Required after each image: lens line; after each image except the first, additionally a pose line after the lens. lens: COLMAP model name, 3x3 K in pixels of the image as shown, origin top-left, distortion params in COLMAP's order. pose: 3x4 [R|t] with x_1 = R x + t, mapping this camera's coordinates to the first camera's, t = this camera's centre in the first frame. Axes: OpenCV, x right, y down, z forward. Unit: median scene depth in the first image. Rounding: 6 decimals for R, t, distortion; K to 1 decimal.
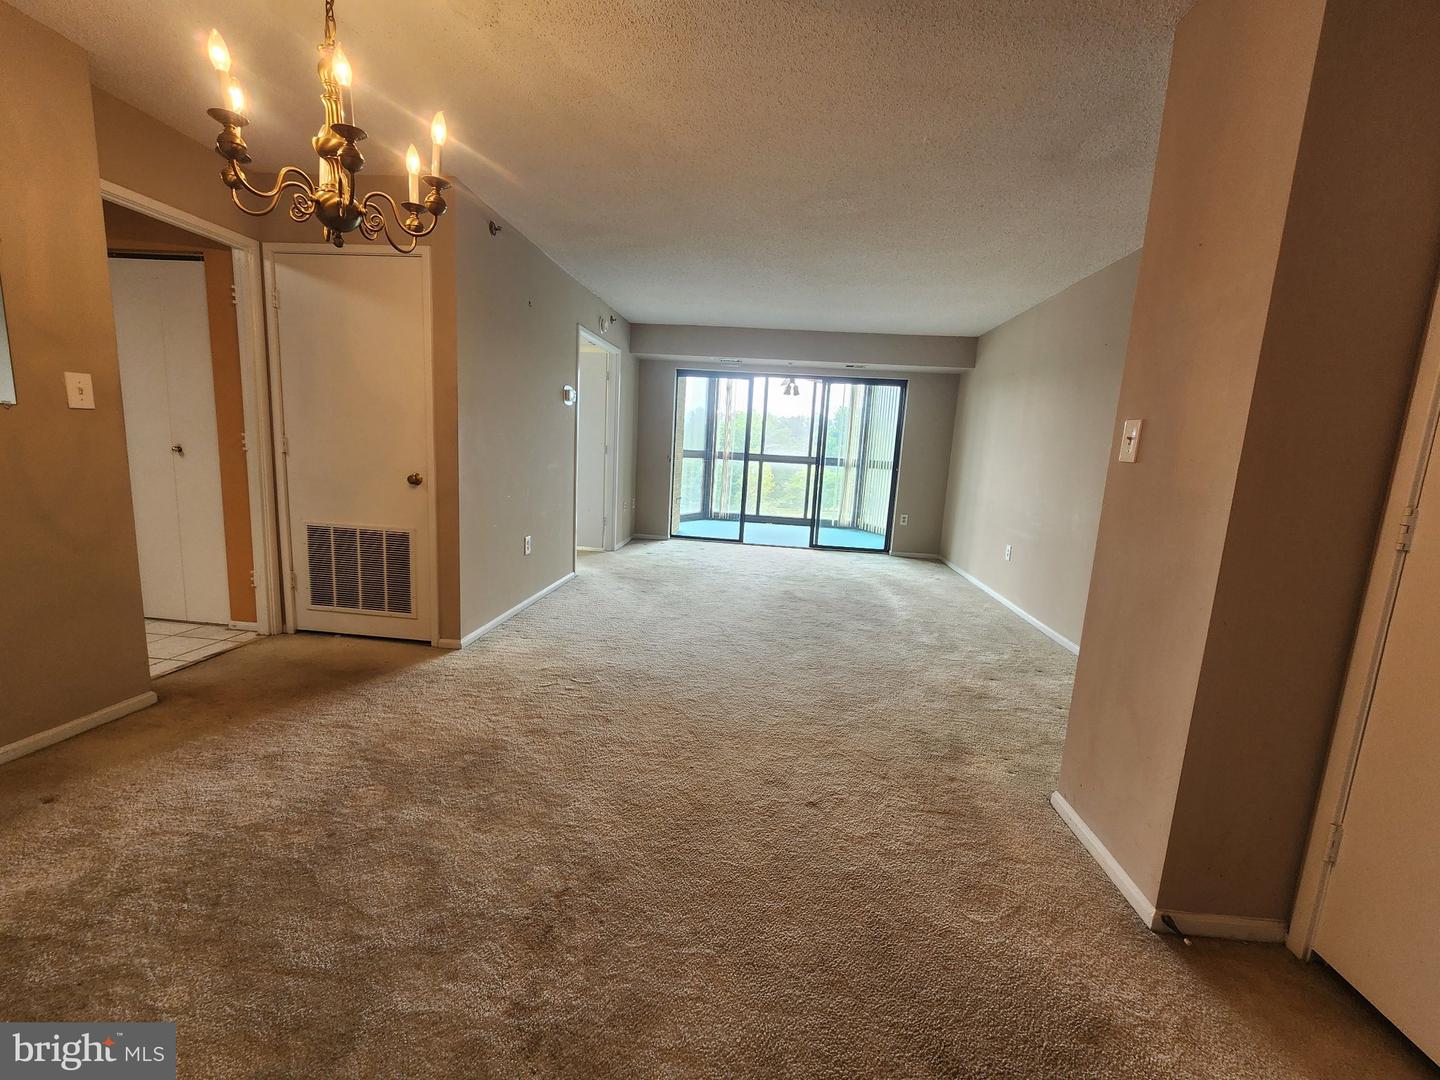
lens RADIAL K [[585.7, 0, 723.5], [0, 585.7, 538.6], [0, 0, 1]] dist [-0.002990, 0.000188]
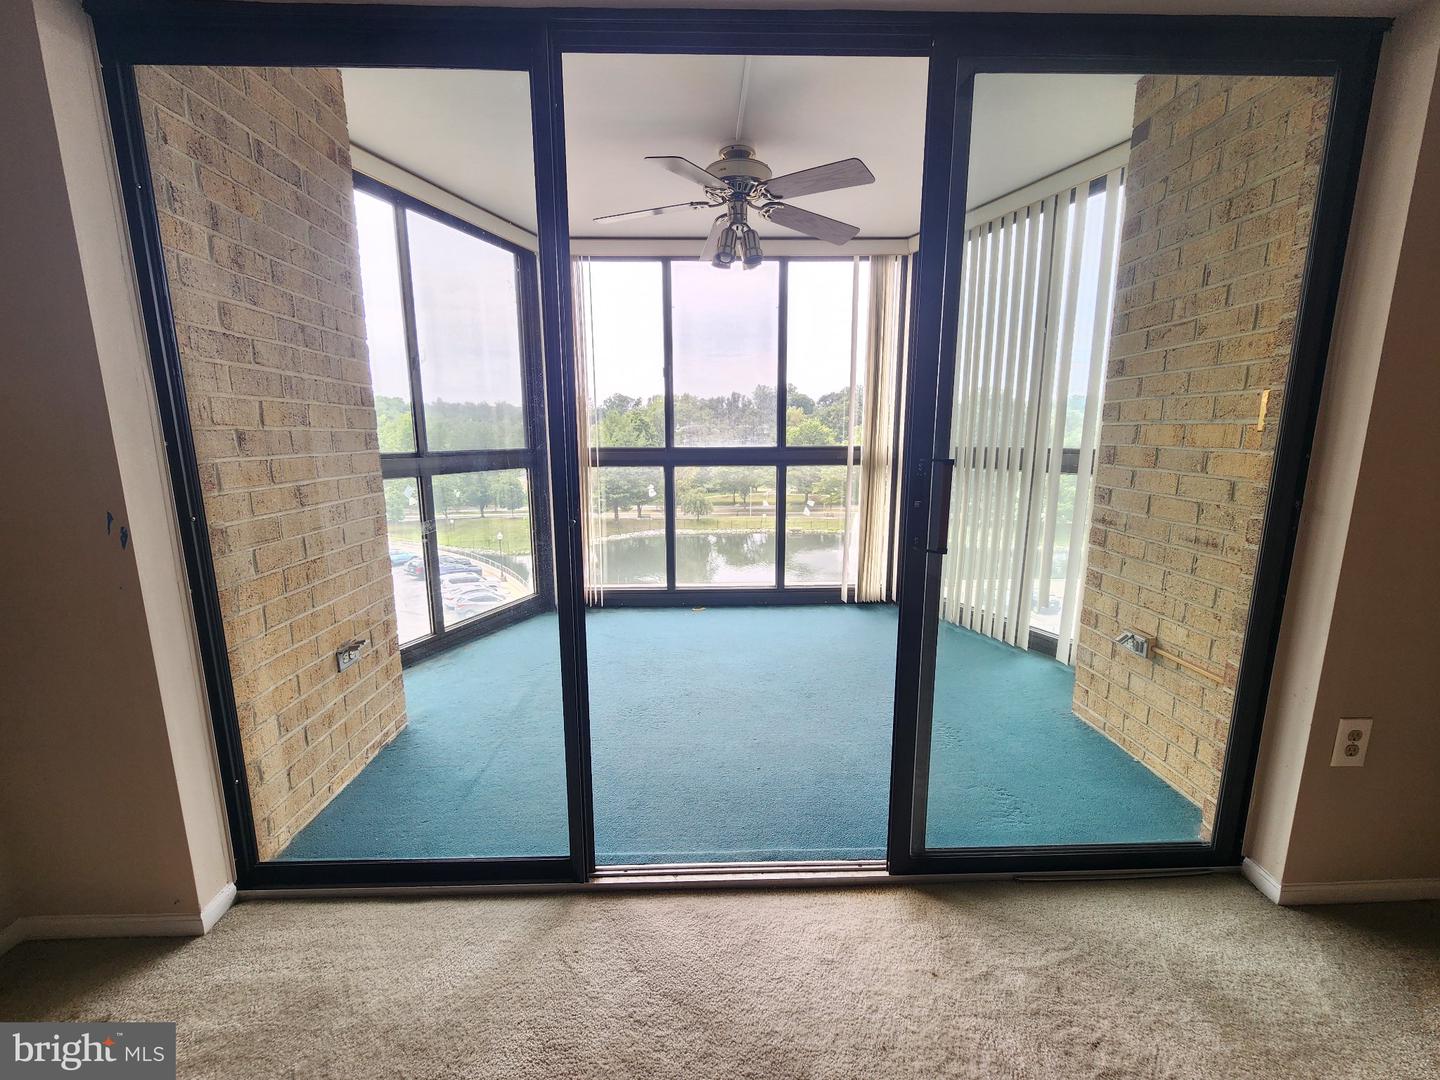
lens RADIAL K [[585.7, 0, 719.9], [0, 585.7, 540.8], [0, 0, 1]] dist [-0.002990, 0.000188]
pose [[0.990303, -0.082725, 0.111607, 0.060231], [0.079299, 0.996243, 0.034797, -0.110661], [-0.114067, -0.025609, 0.993143, 0.711400]]
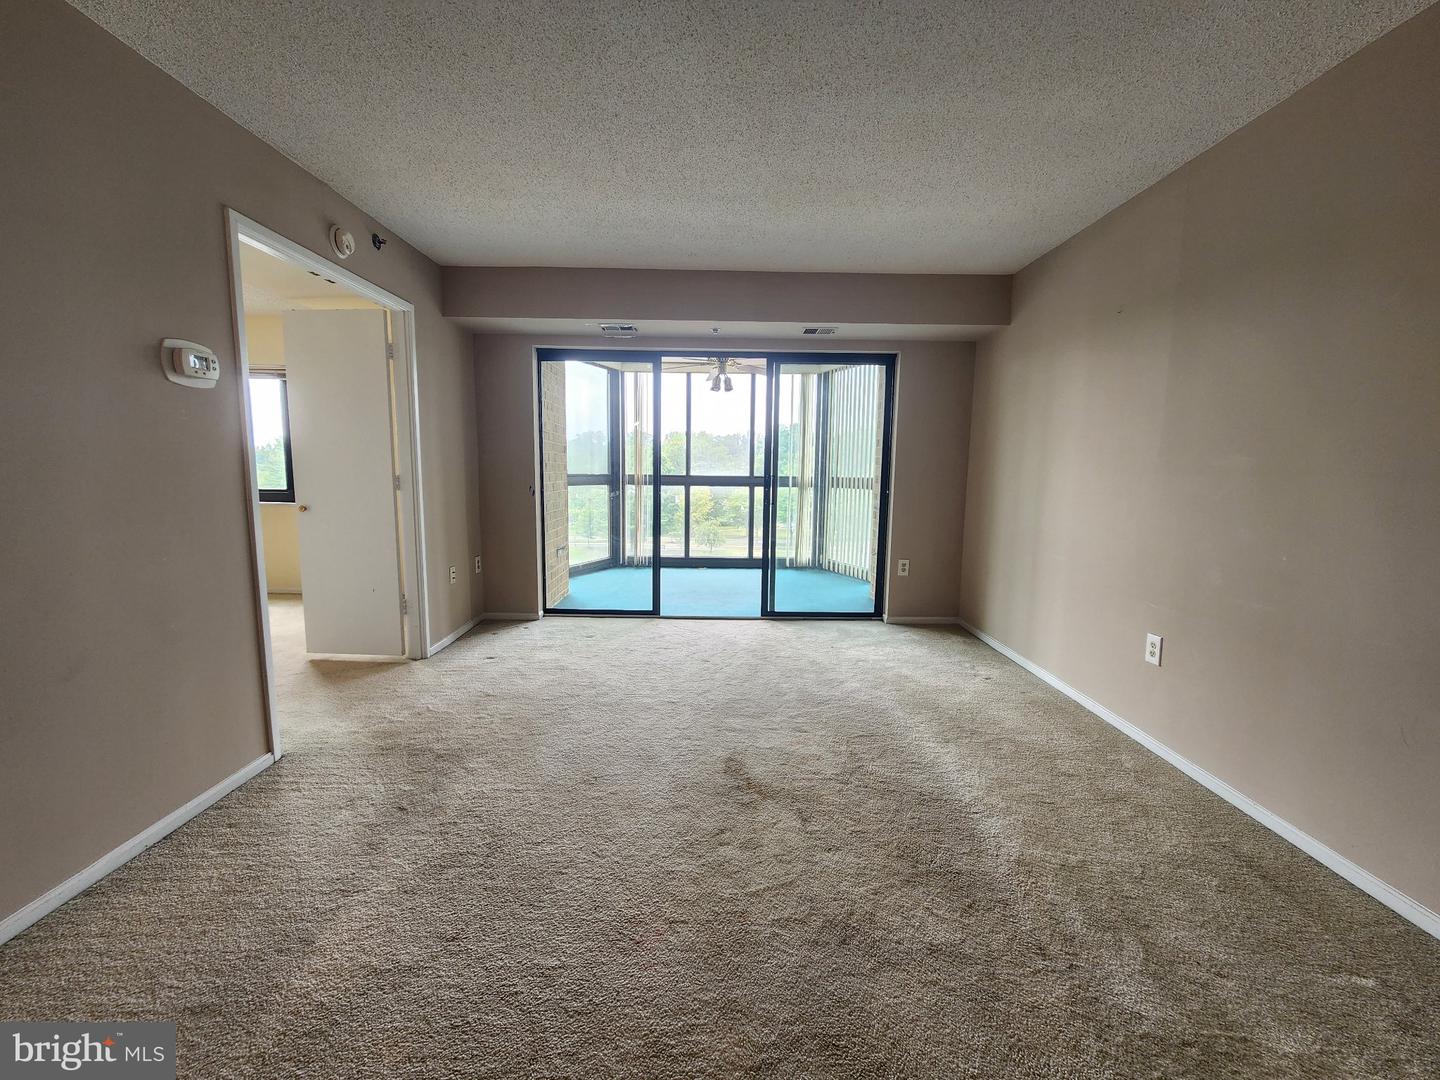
lens RADIAL K [[585.7, 0, 718.9], [0, 585.7, 536.4], [0, 0, 1]] dist [-0.002990, 0.000188]
pose [[0.994350, -0.054558, 0.091053, 0.040365], [0.057791, 0.997775, -0.033256, -0.048967], [-0.089036, 0.038330, 0.995291, 0.319963]]
